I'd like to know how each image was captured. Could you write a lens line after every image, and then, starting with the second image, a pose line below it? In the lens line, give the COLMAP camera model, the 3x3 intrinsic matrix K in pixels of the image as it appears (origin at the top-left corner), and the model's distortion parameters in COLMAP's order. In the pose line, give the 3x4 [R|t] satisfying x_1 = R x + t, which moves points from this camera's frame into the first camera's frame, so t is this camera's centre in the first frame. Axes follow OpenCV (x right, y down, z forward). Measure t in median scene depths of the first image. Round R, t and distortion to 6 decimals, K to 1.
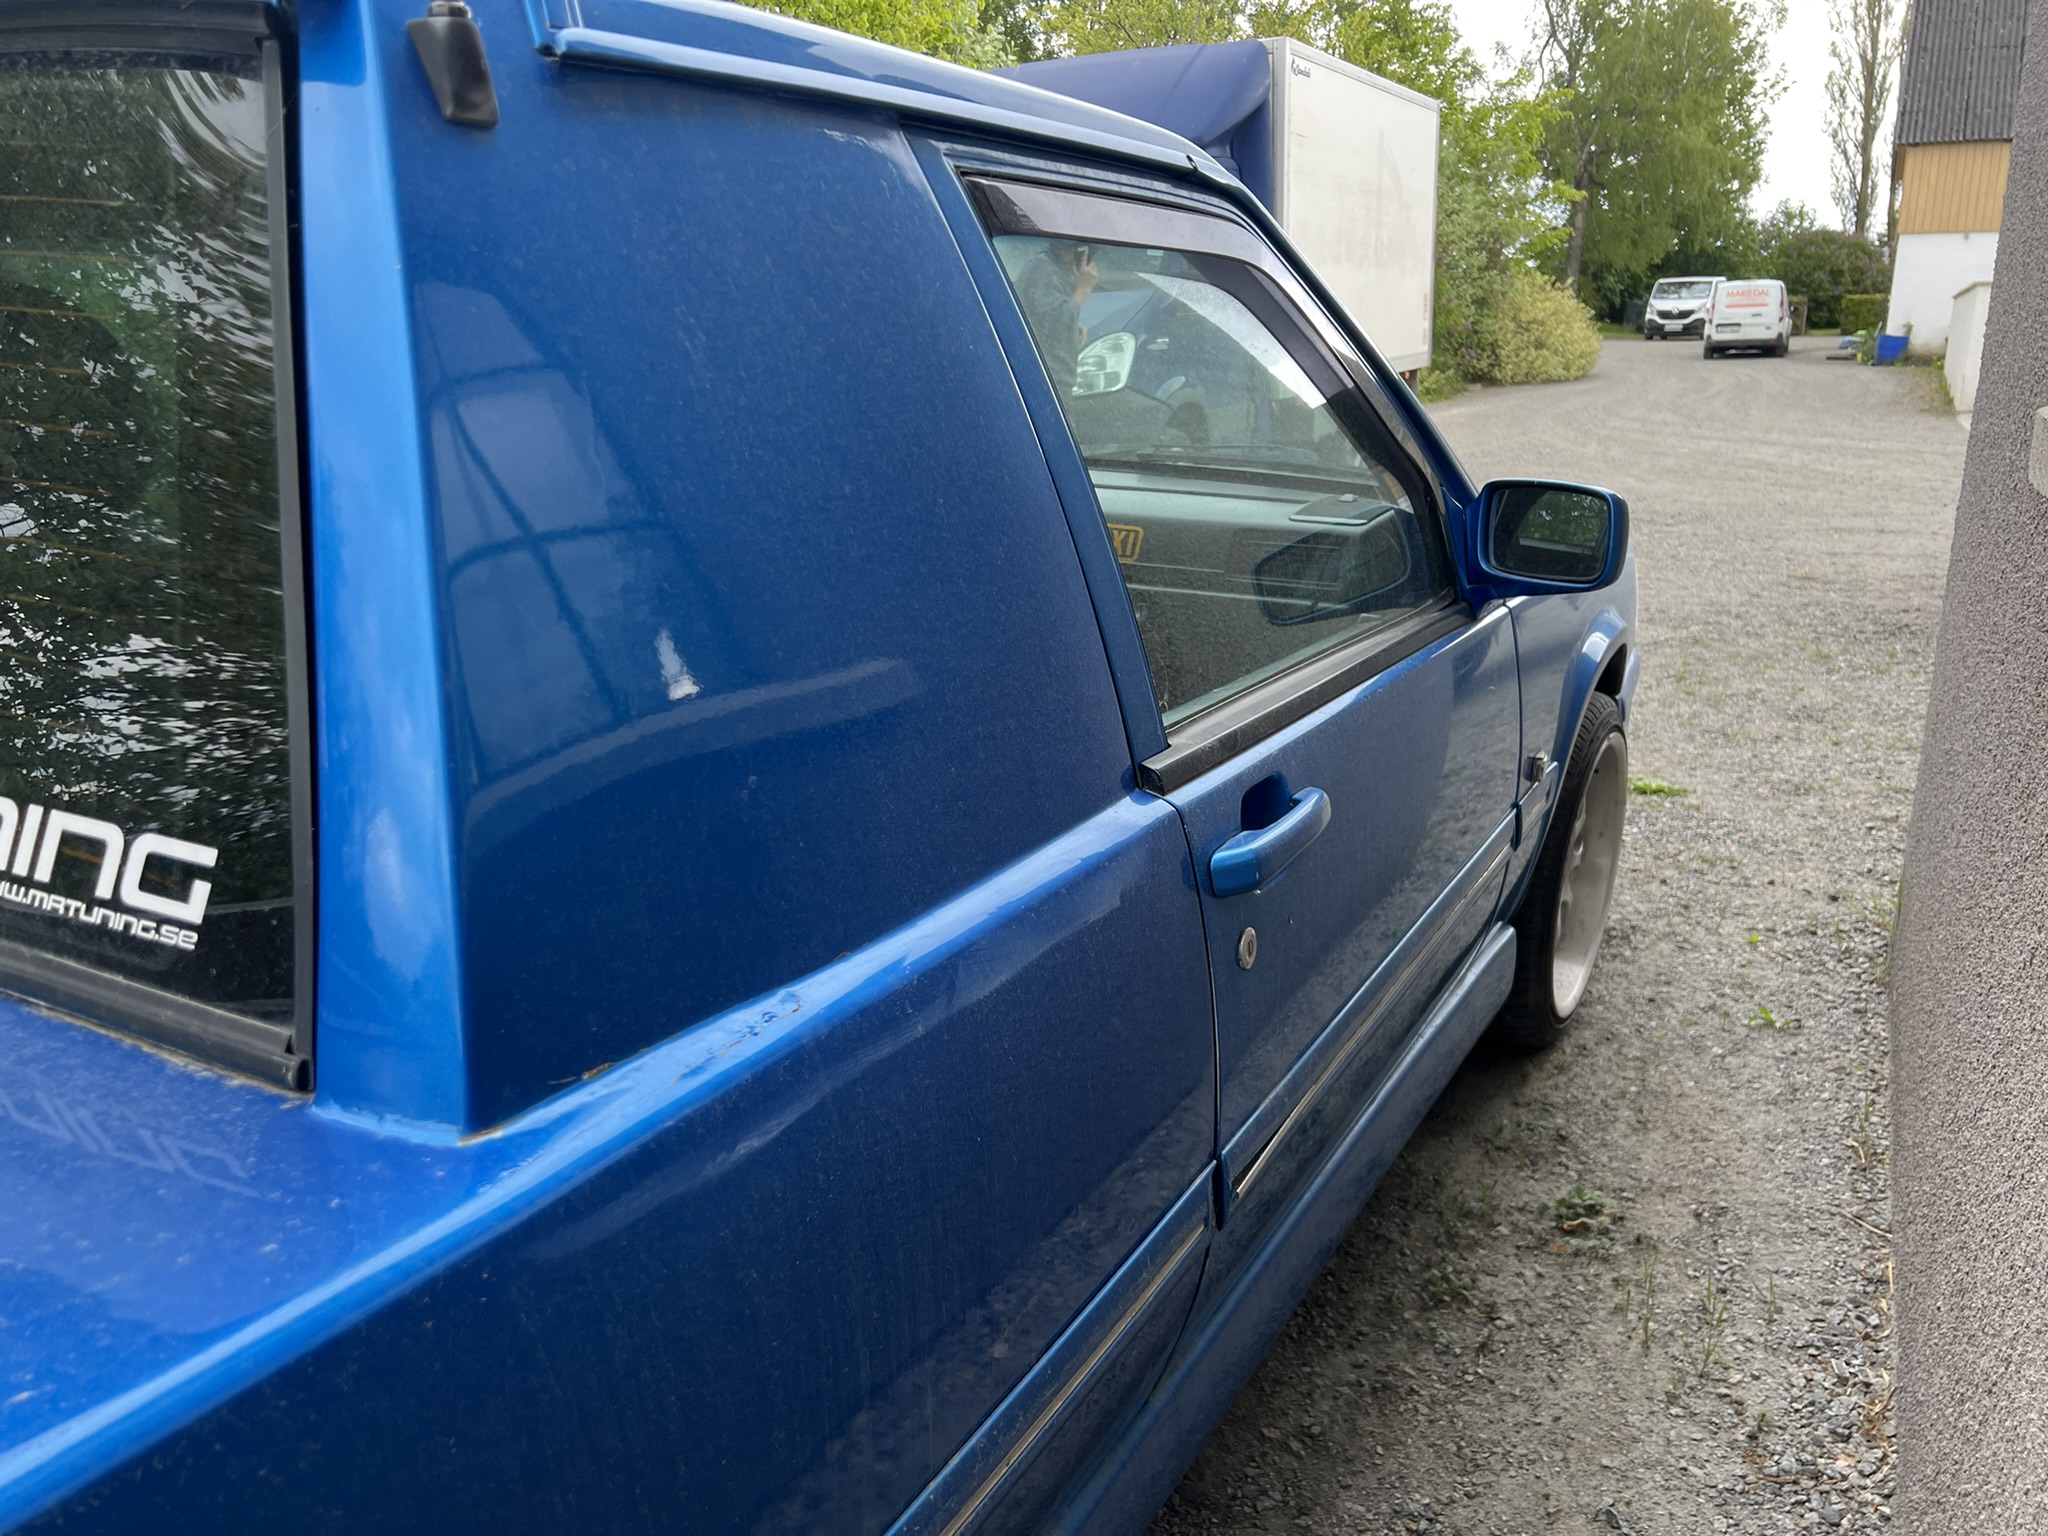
lens RADIAL K [[1550.1, 0, 1025.2], [0, 1550.1, 765.1], [0, 0, 1]] dist [0.044386, -0.052358]
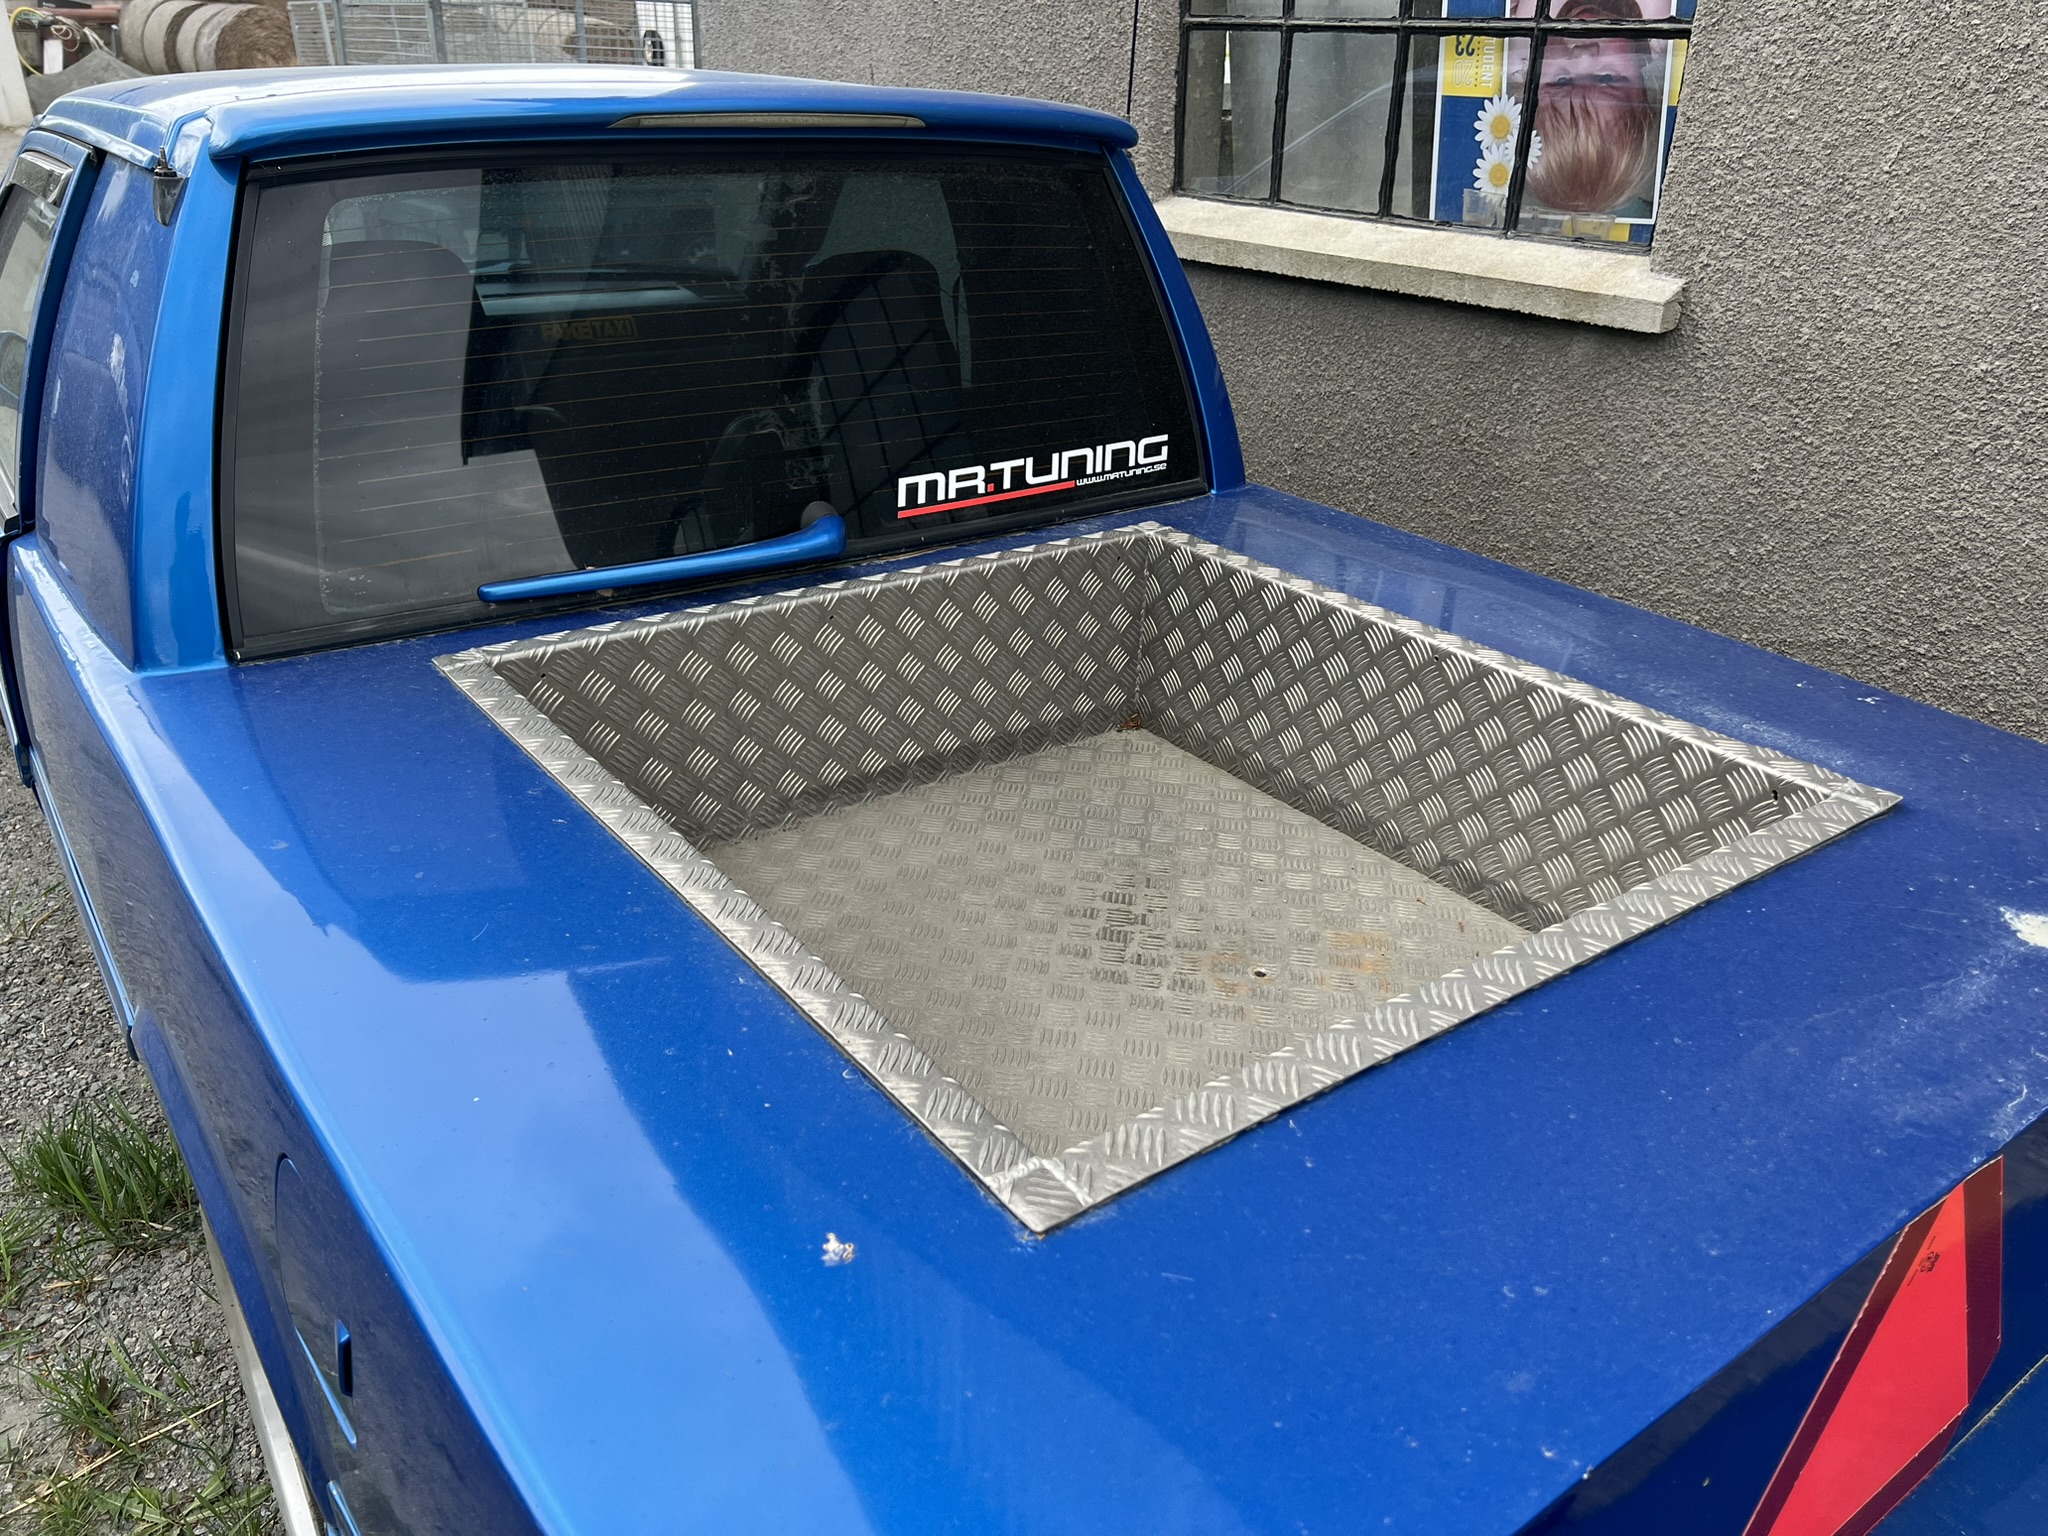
lens RADIAL K [[1550.1, 0, 1028.2], [0, 1550.1, 781.9], [0, 0, 1]] dist [0.044386, -0.052358]
pose [[0.396521, -0.389226, 0.831429, -1.322913], [0.227950, 0.919051, 0.321533, -0.142521], [-0.889275, 0.062030, 0.453147, -0.059474]]
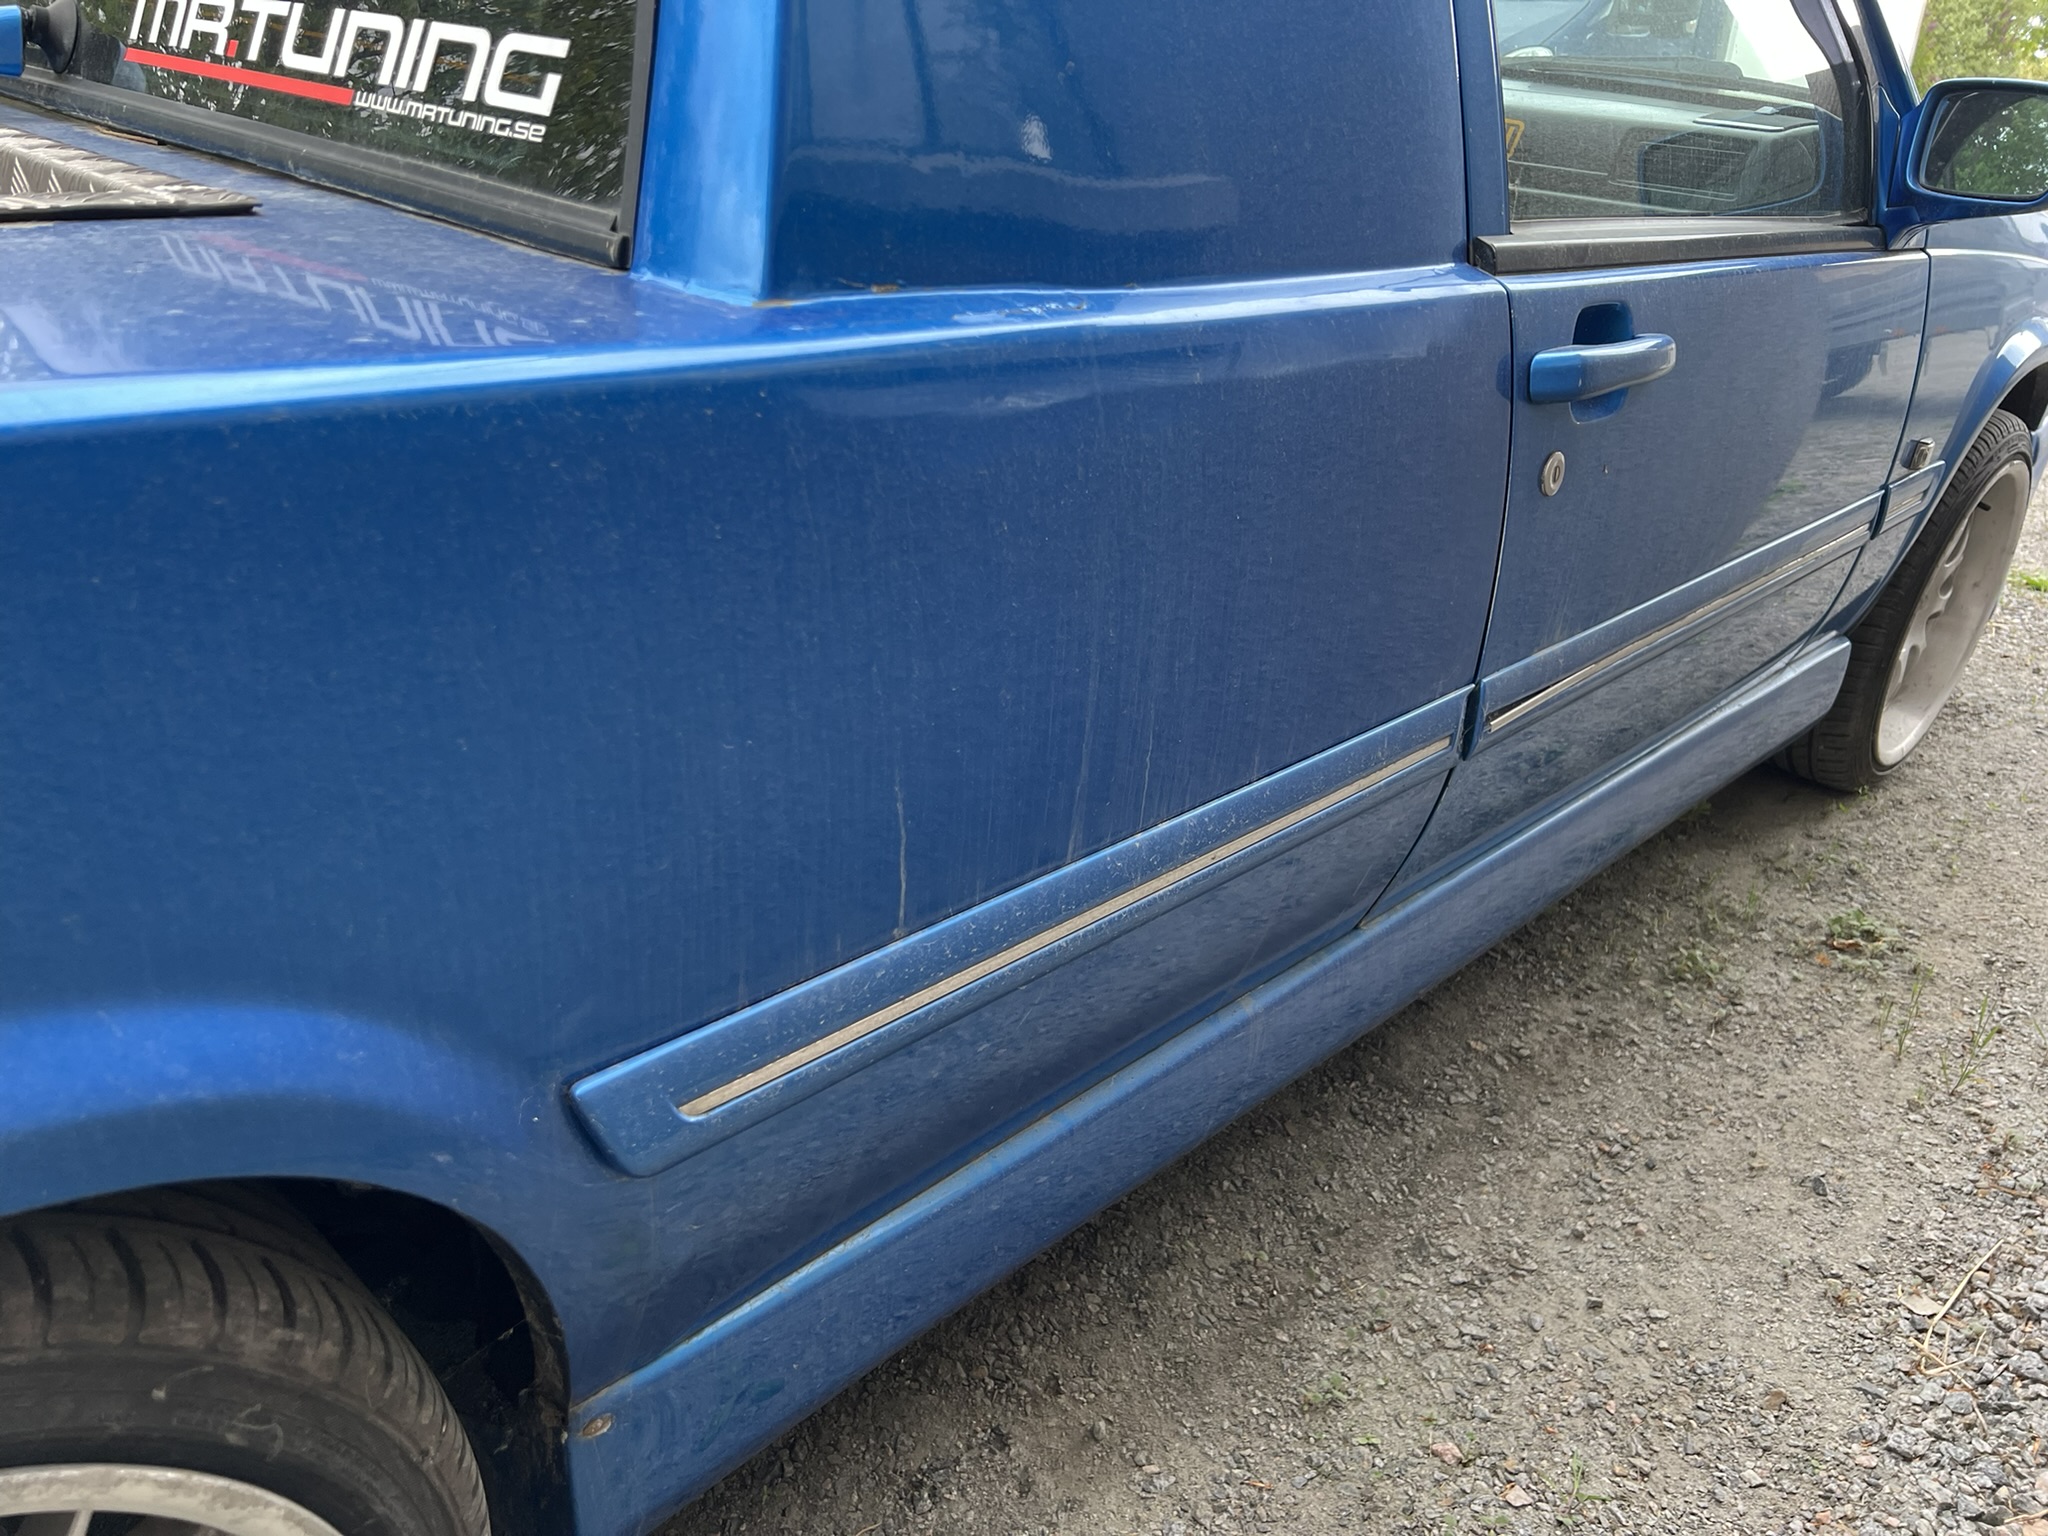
lens RADIAL K [[1550.1, 0, 1026.0], [0, 1550.1, 773.1], [0, 0, 1]] dist [0.044386, -0.052358]
pose [[0.969418, 0.170885, -0.176147, 0.019160], [-0.142447, 0.976264, 0.163148, 0.117919], [0.199846, -0.133067, 0.970750, -0.010499]]
